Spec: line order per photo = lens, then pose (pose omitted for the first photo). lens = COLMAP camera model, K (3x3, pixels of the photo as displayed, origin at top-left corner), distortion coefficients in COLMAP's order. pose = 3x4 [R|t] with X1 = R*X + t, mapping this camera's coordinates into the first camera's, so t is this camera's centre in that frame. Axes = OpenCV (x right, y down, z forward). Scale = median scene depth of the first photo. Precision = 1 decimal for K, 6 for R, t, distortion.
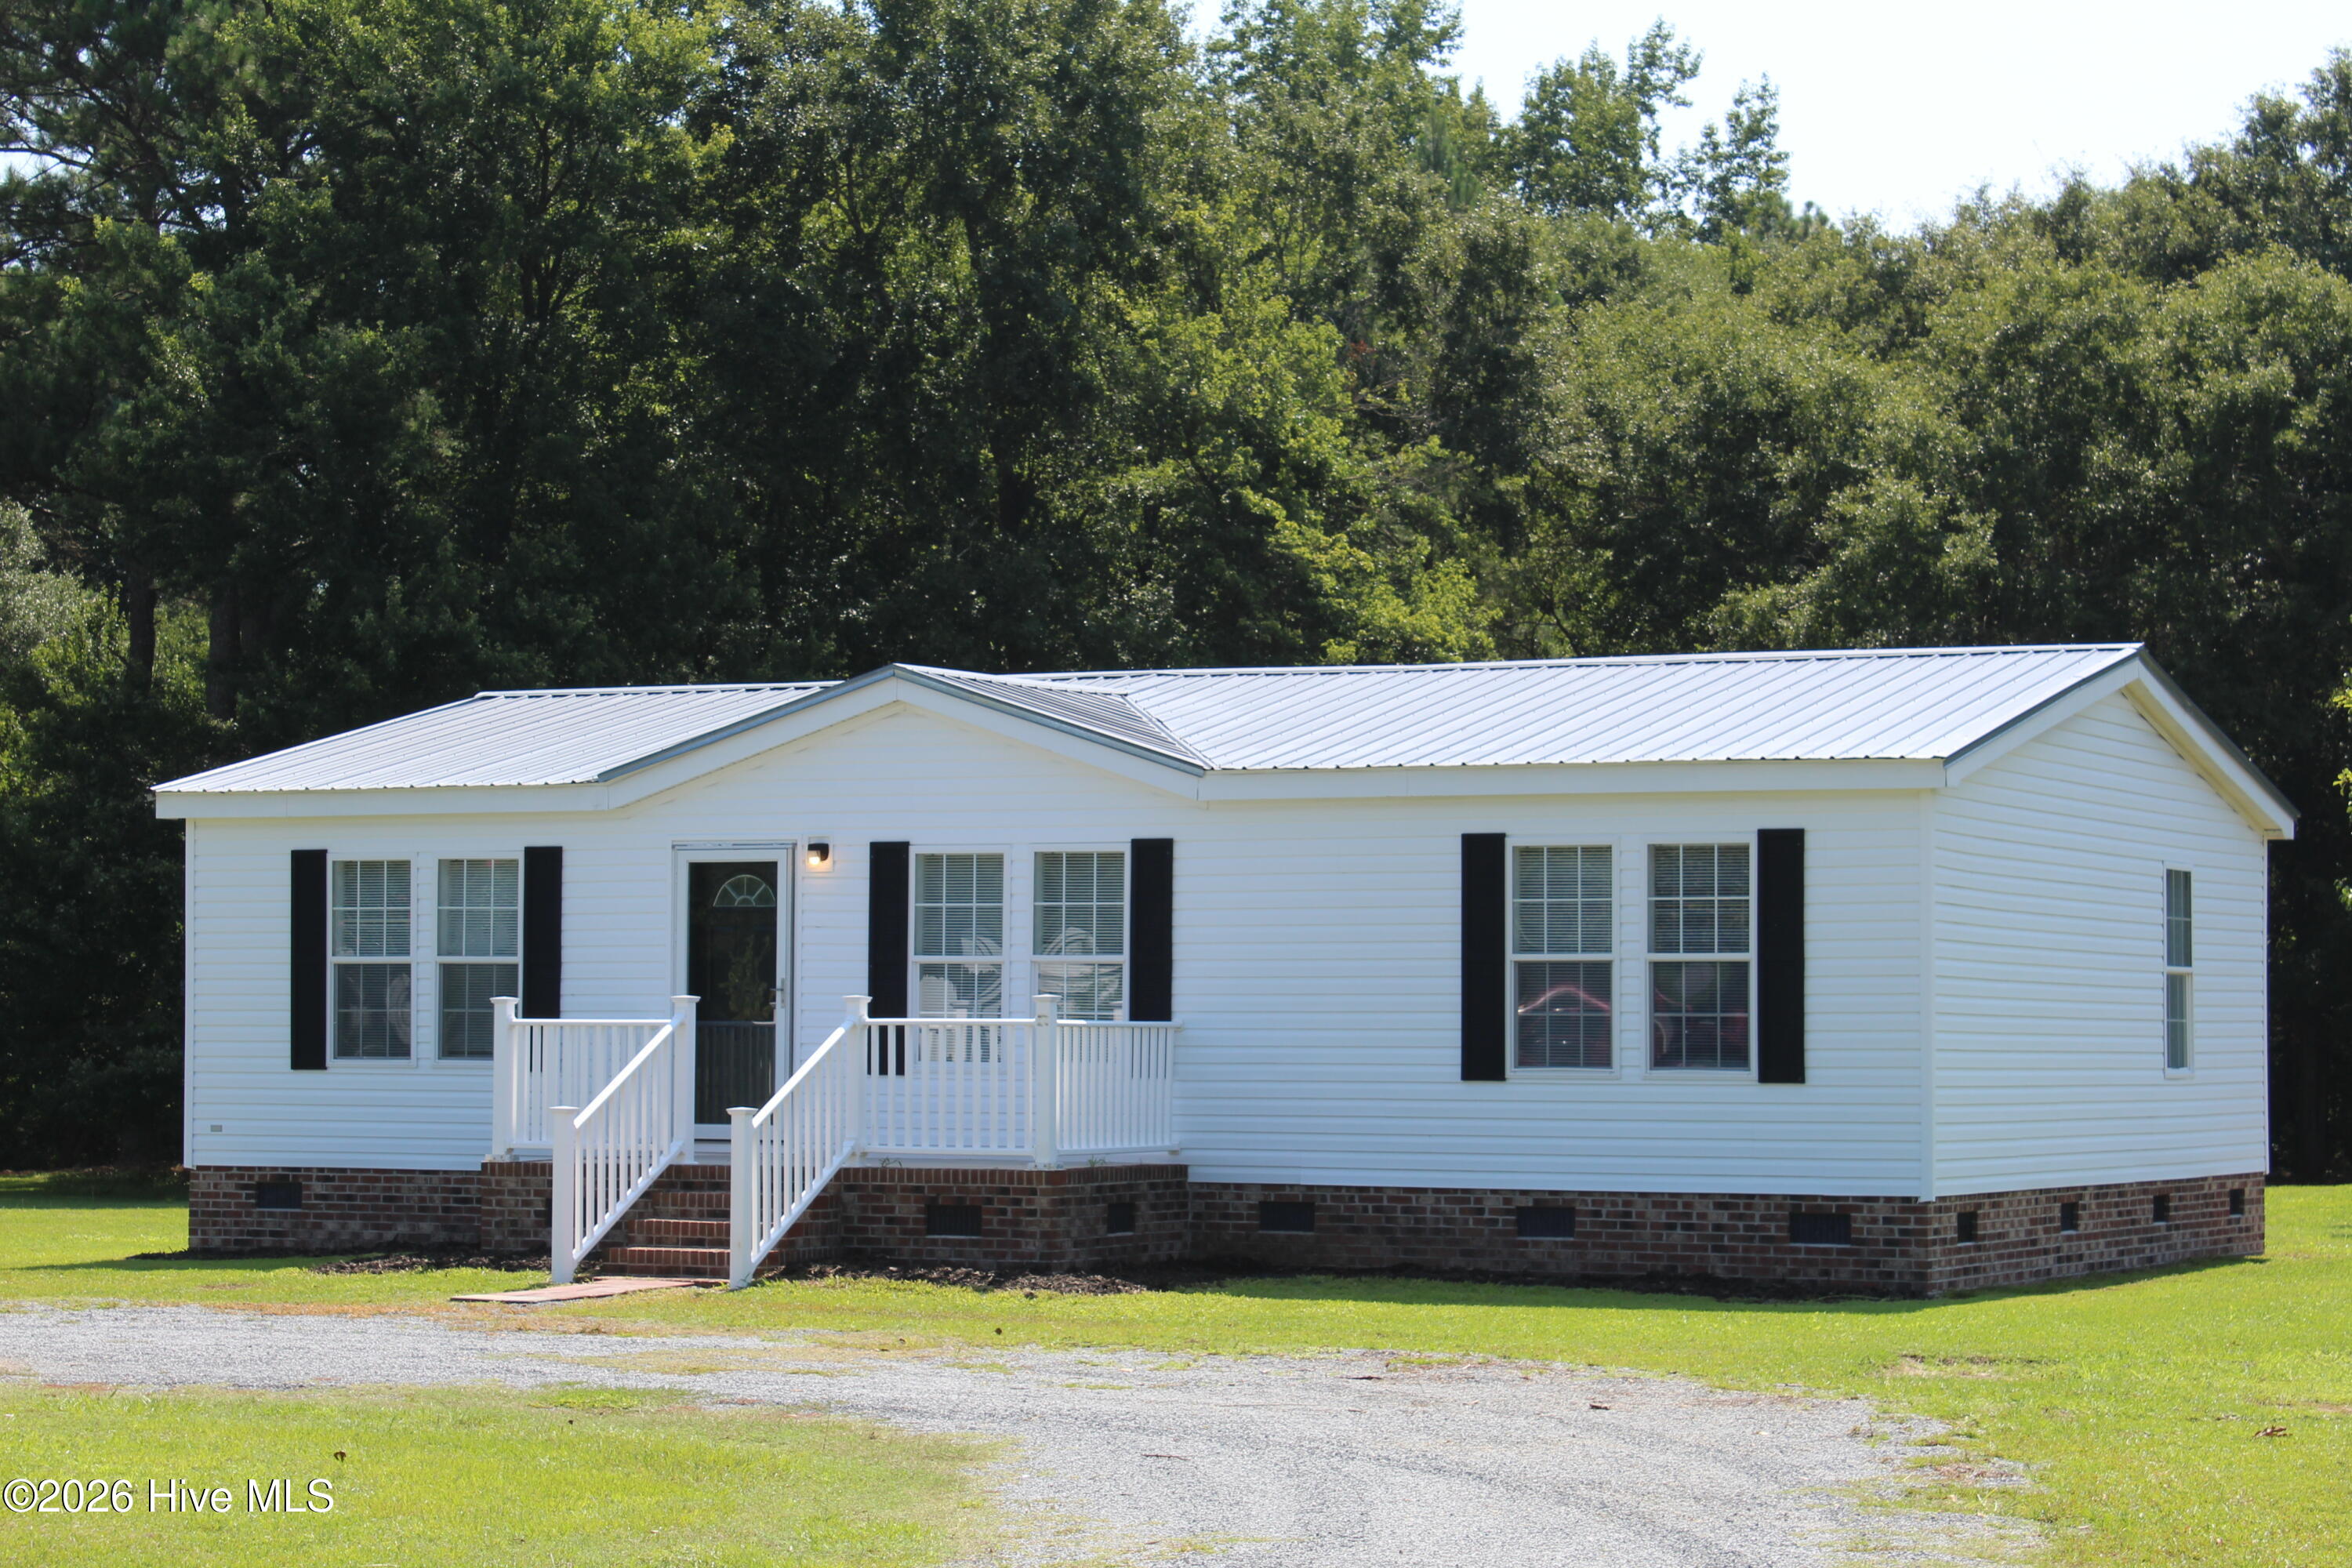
lens RADIAL K [[5197.0, 0, 1176.0], [0, 5197.0, 784.0], [0, 0, 1]] dist [0.061121, -0.135242]
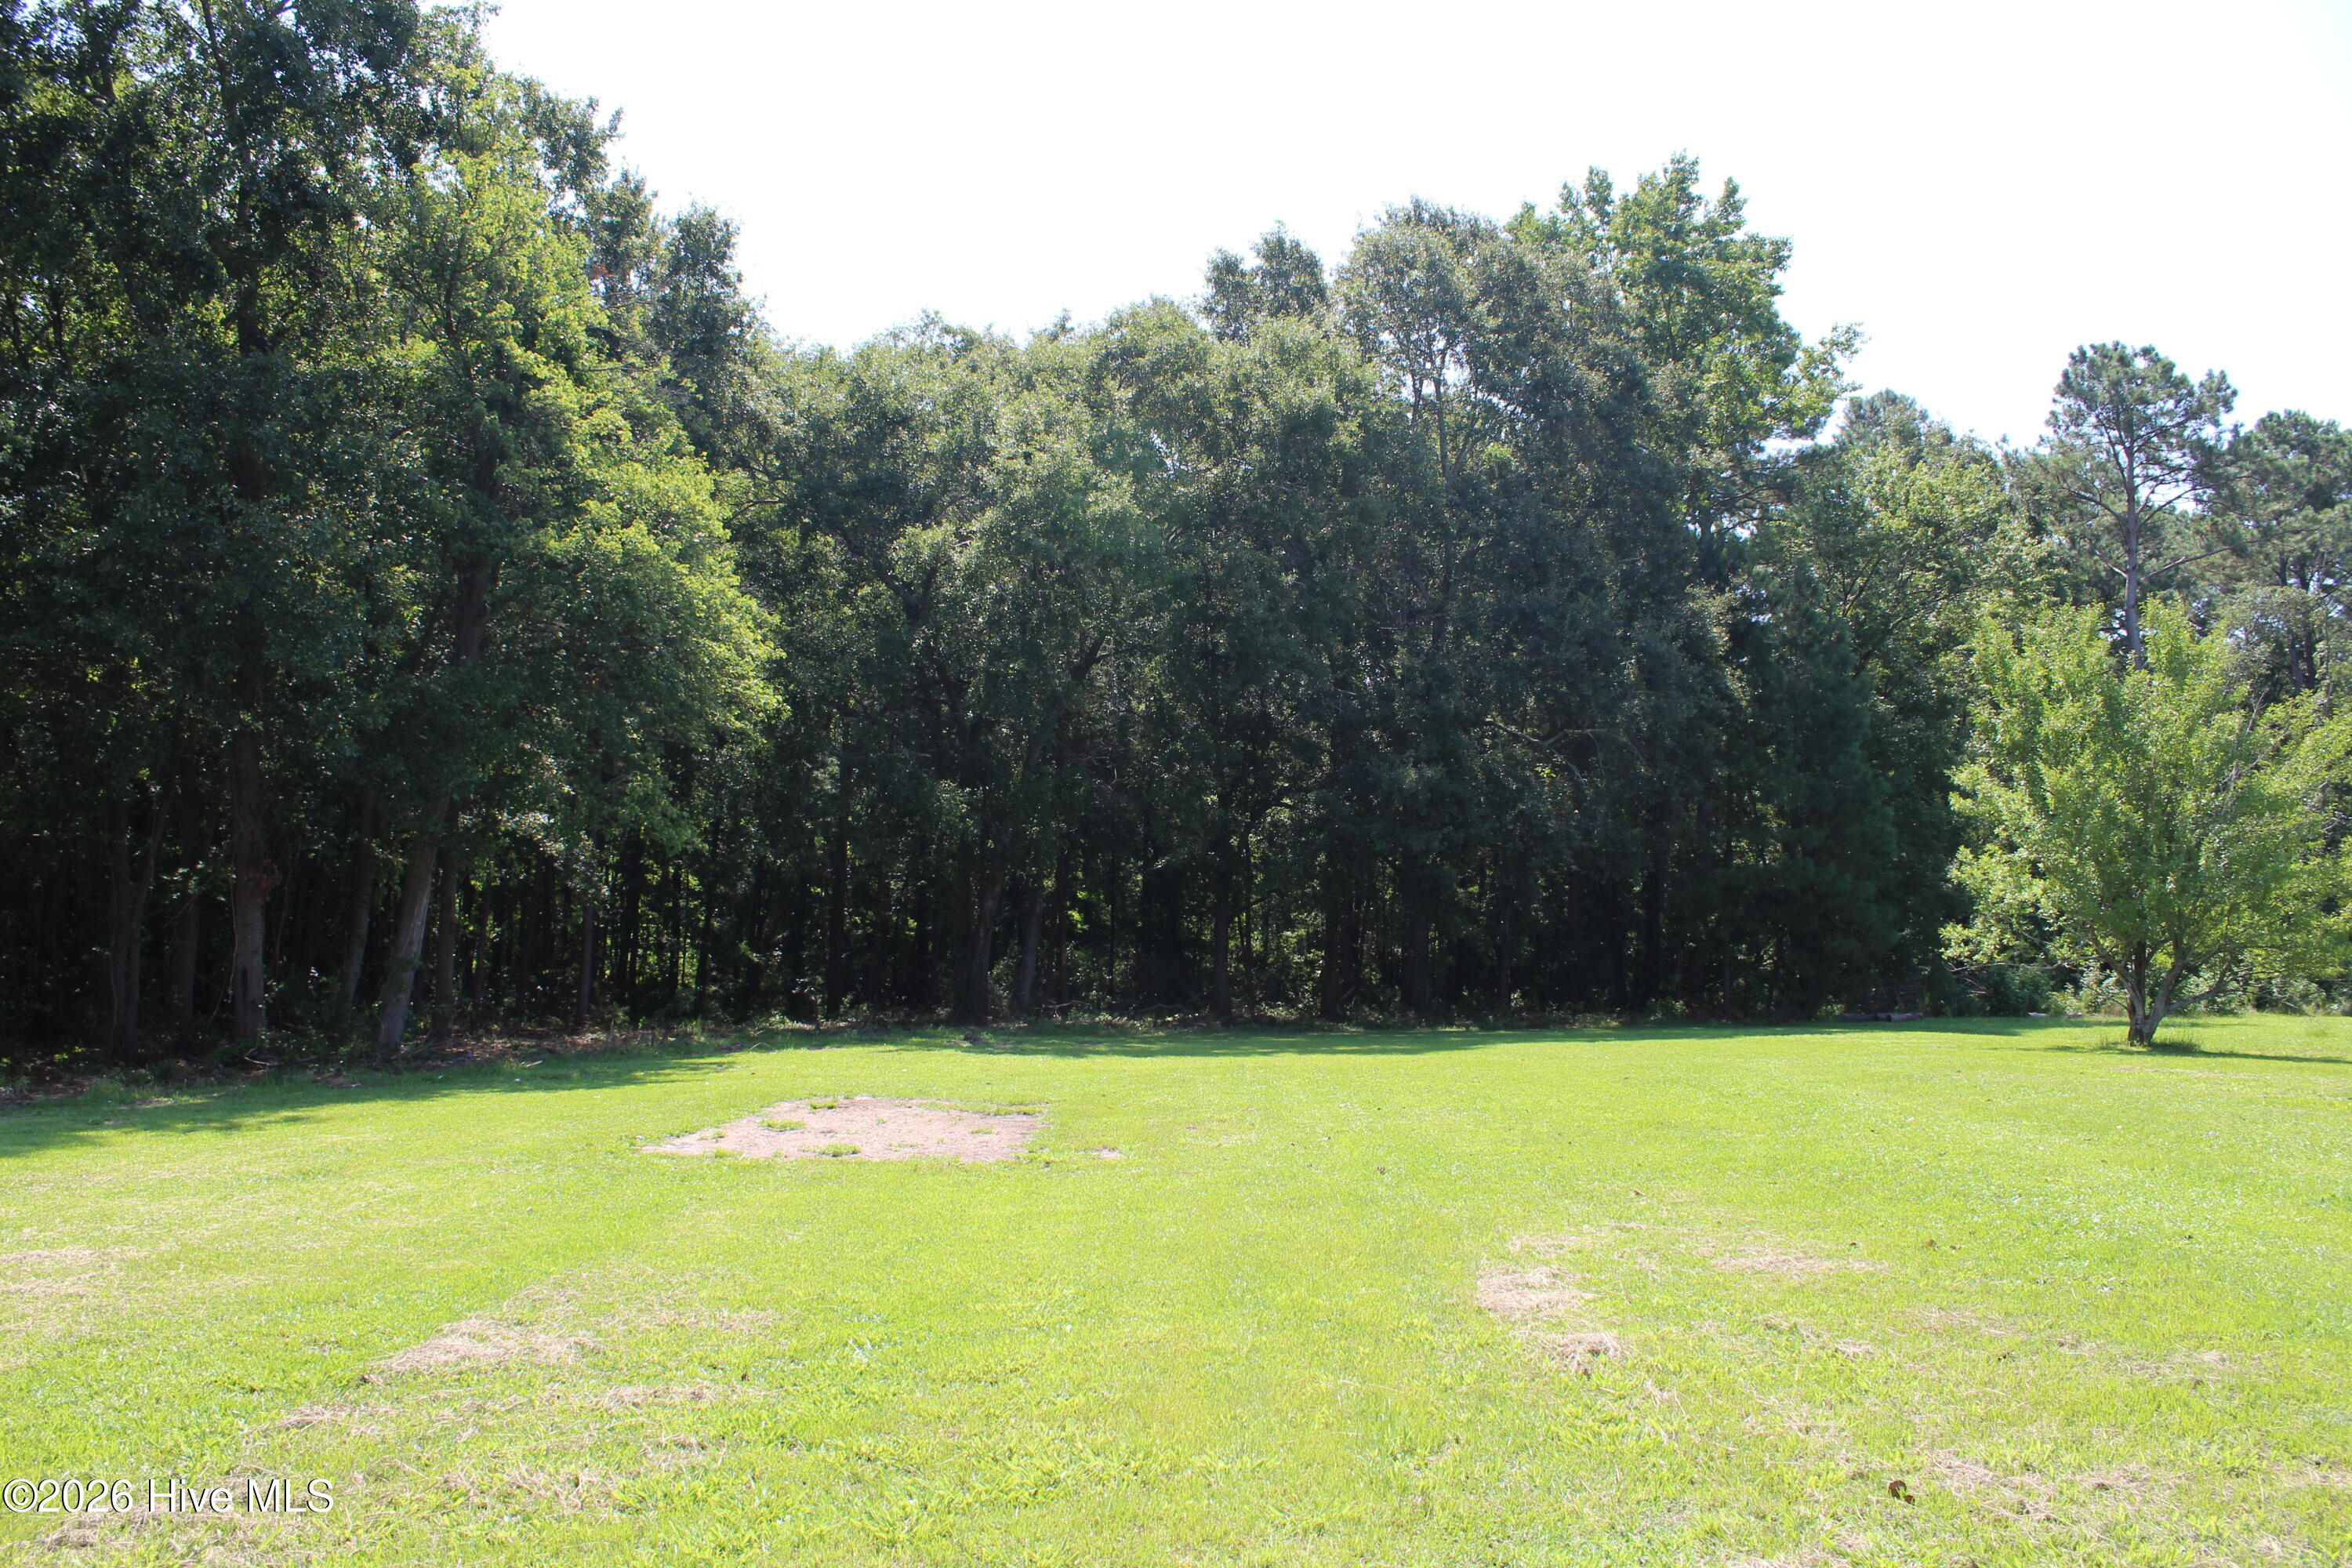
lens RADIAL K [[1999.2, 0, 1176.0], [0, 1999.2, 784.0], [0, 0, 1]] dist [-0.124443, 0.098330]
pose [[0.912326, 0.029452, 0.408405, -0.041639], [-0.019382, 0.999398, -0.028774, 0.070183], [-0.409006, 0.018335, 0.912347, 1.244694]]
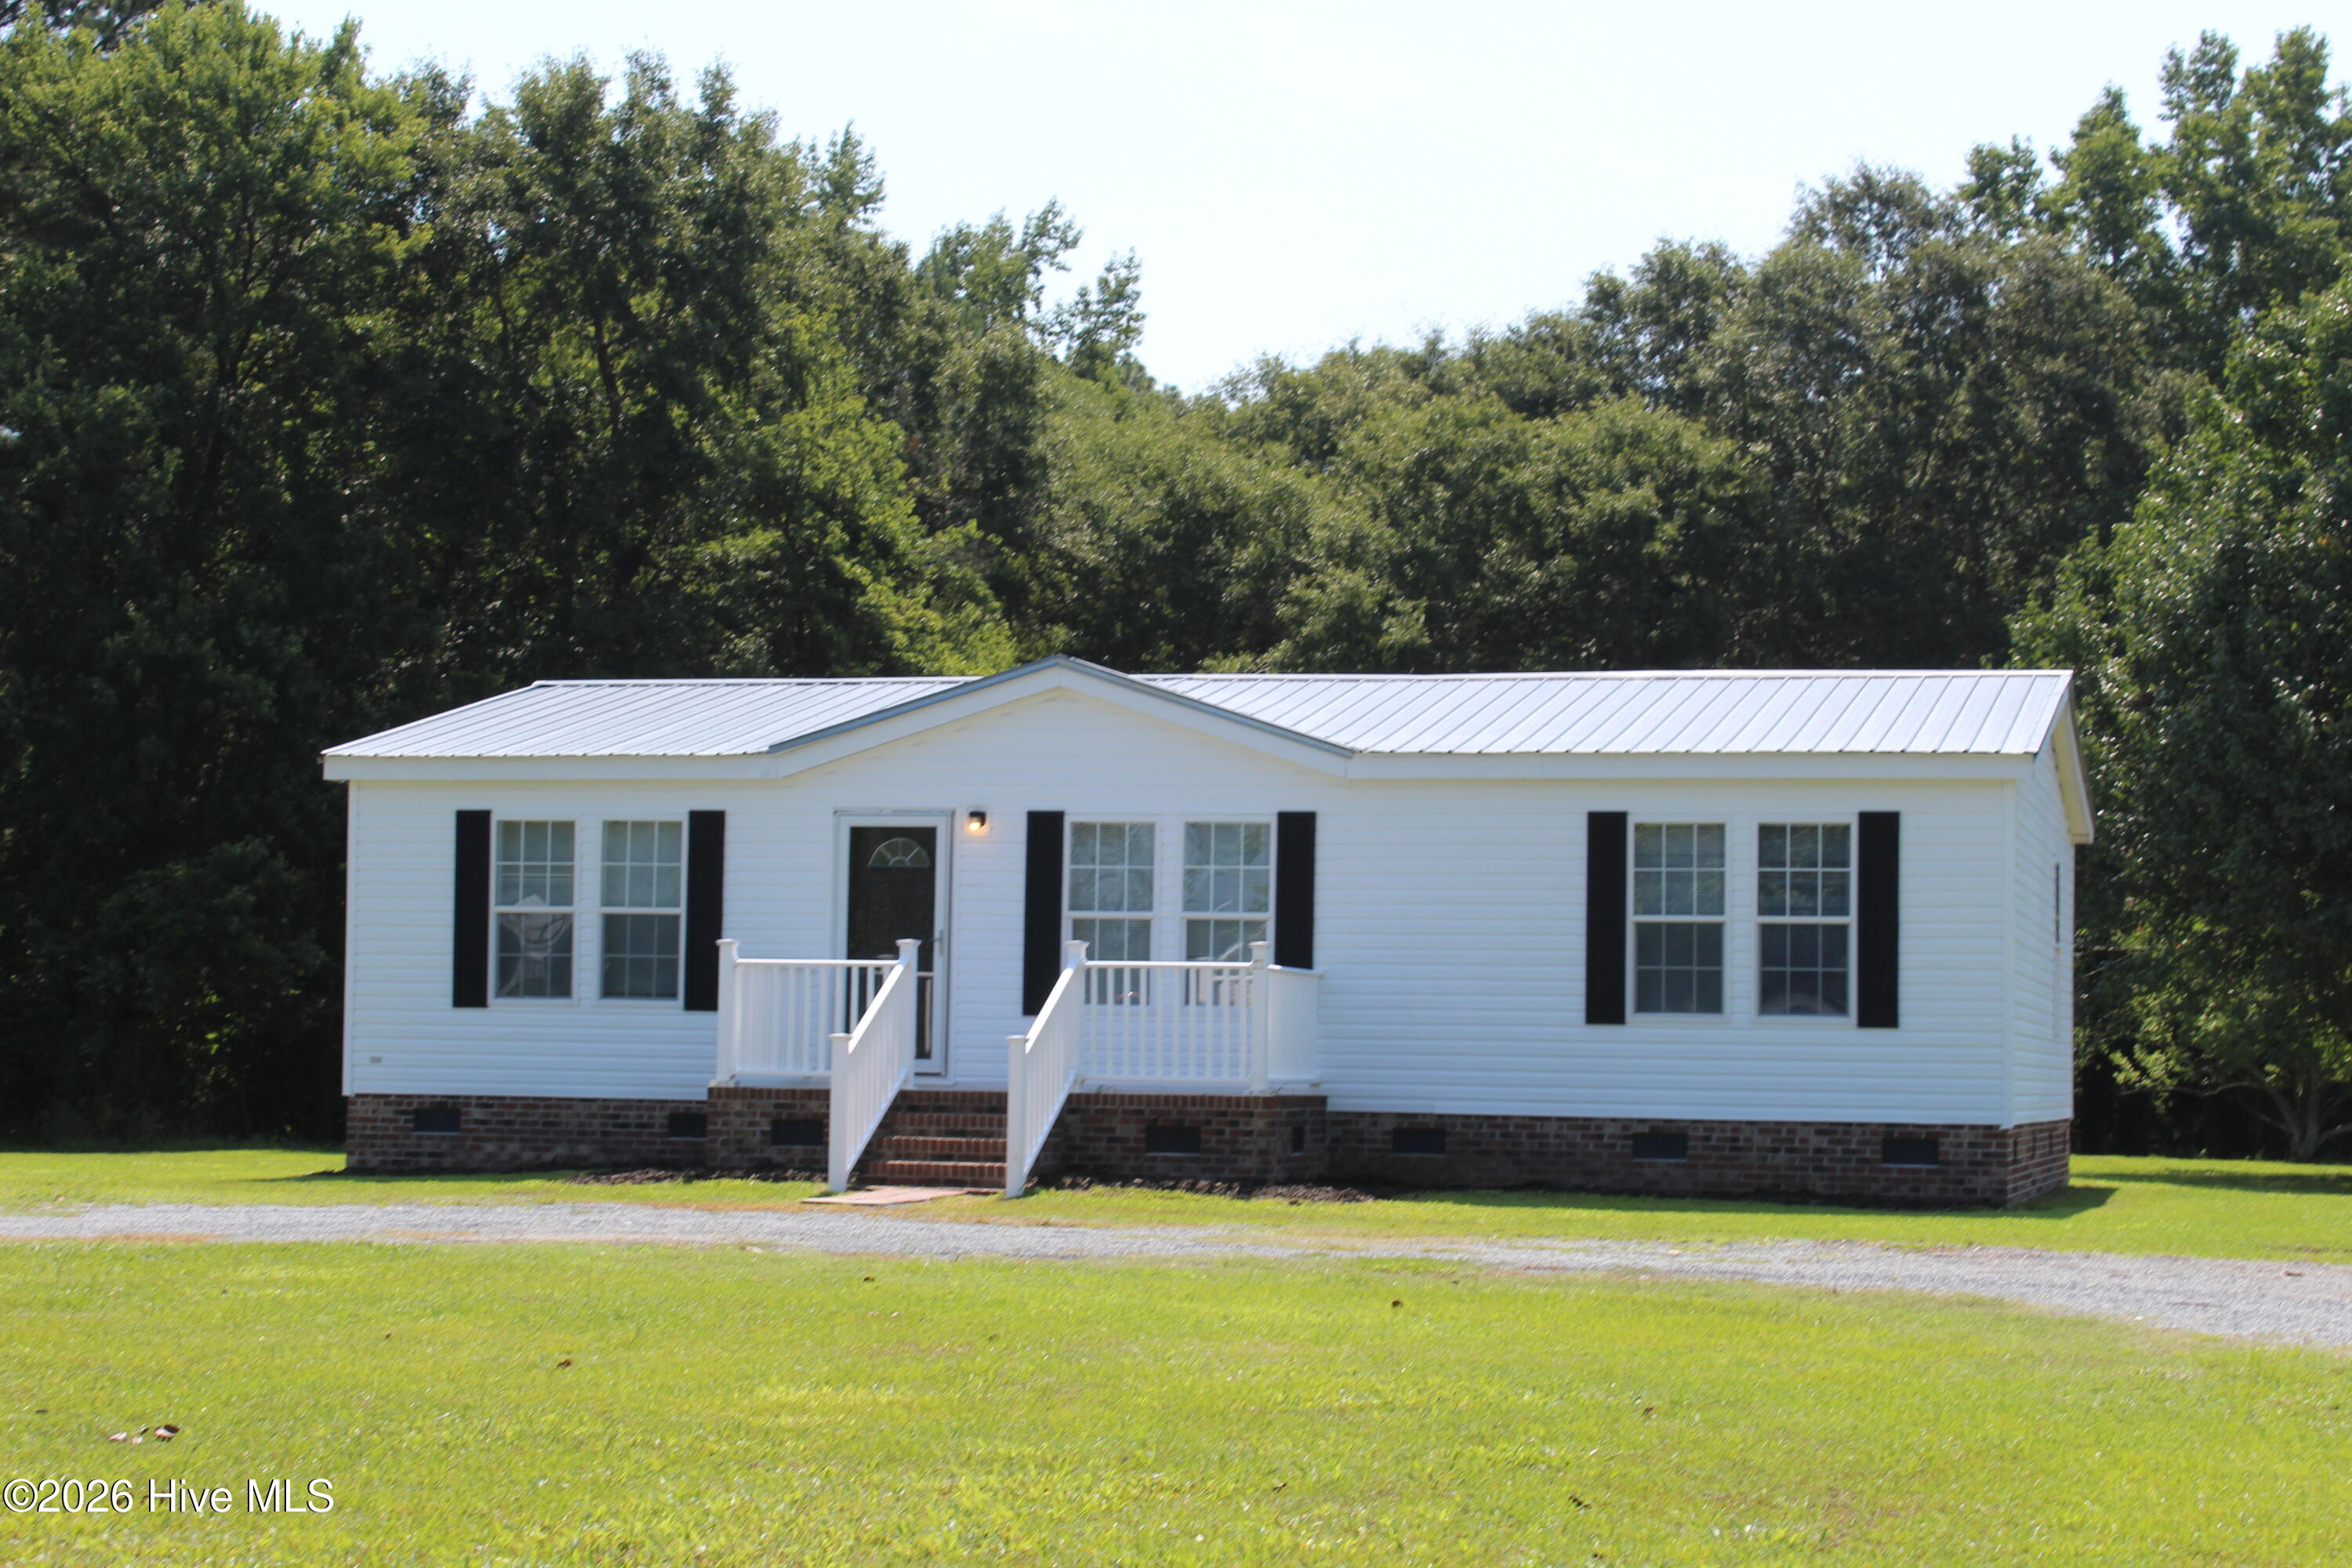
lens RADIAL K [[4260.2, 0, 1172.3], [0, 4260.2, 787.4], [0, 0, 1]] dist [0.003300, 0.079796]
pose [[0.980646, 0.024376, 0.194266, -0.200795], [-0.021613, 0.999633, -0.016325, 0.019735], [-0.194593, 0.011811, 0.980813, 0.076911]]
